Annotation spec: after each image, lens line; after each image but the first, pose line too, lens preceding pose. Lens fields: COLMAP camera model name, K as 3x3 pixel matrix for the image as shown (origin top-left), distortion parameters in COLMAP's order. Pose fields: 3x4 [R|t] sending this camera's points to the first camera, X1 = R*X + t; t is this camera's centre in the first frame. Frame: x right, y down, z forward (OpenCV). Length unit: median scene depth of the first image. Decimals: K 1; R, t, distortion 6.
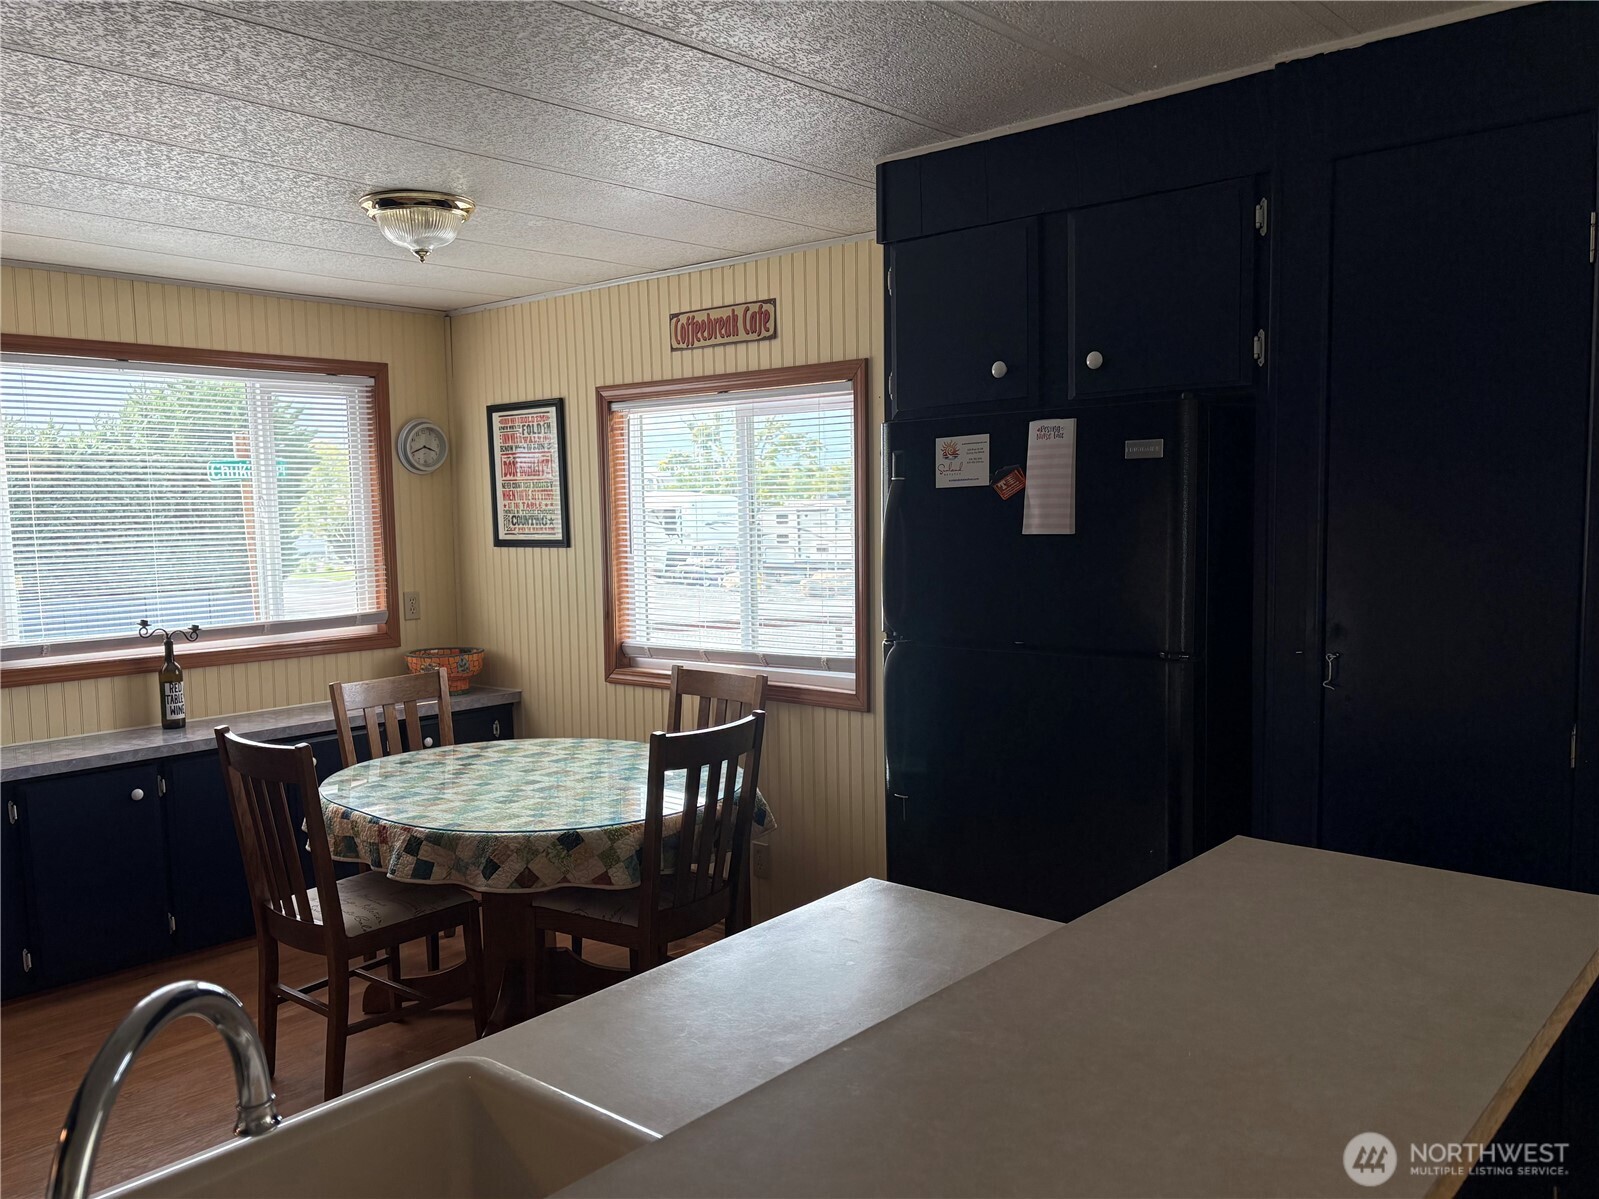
lens RADIAL K [[1279.7, 0, 802.0], [0, 1279.7, 581.6], [0, 0, 1]] dist [0.067736, -0.009969]
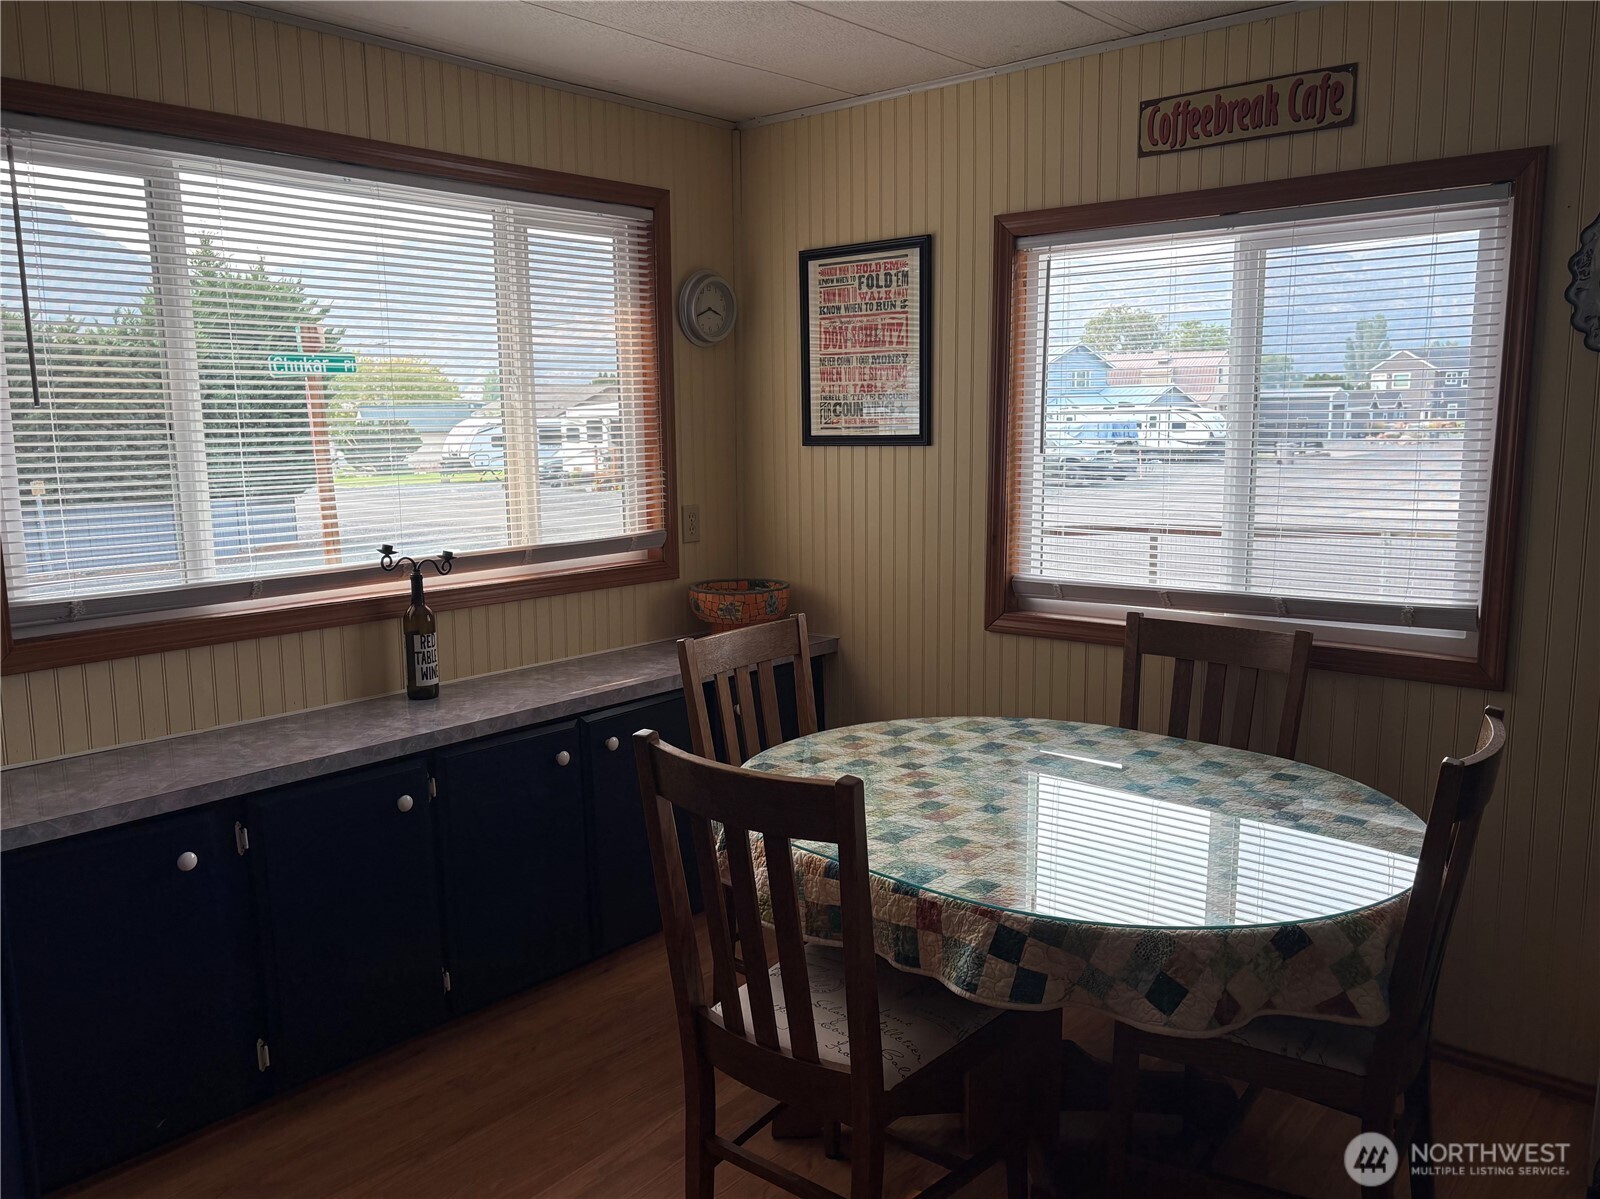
lens RADIAL K [[1219.5, 0, 799.5], [0, 1219.5, 557.6], [0, 0, 1]] dist [0.053242, -0.008070]
pose [[0.999410, 0.003498, 0.034156, -0.303840], [-0.005292, 0.998602, 0.052590, 0.000811], [-0.033925, -0.052740, 0.998032, 0.335485]]
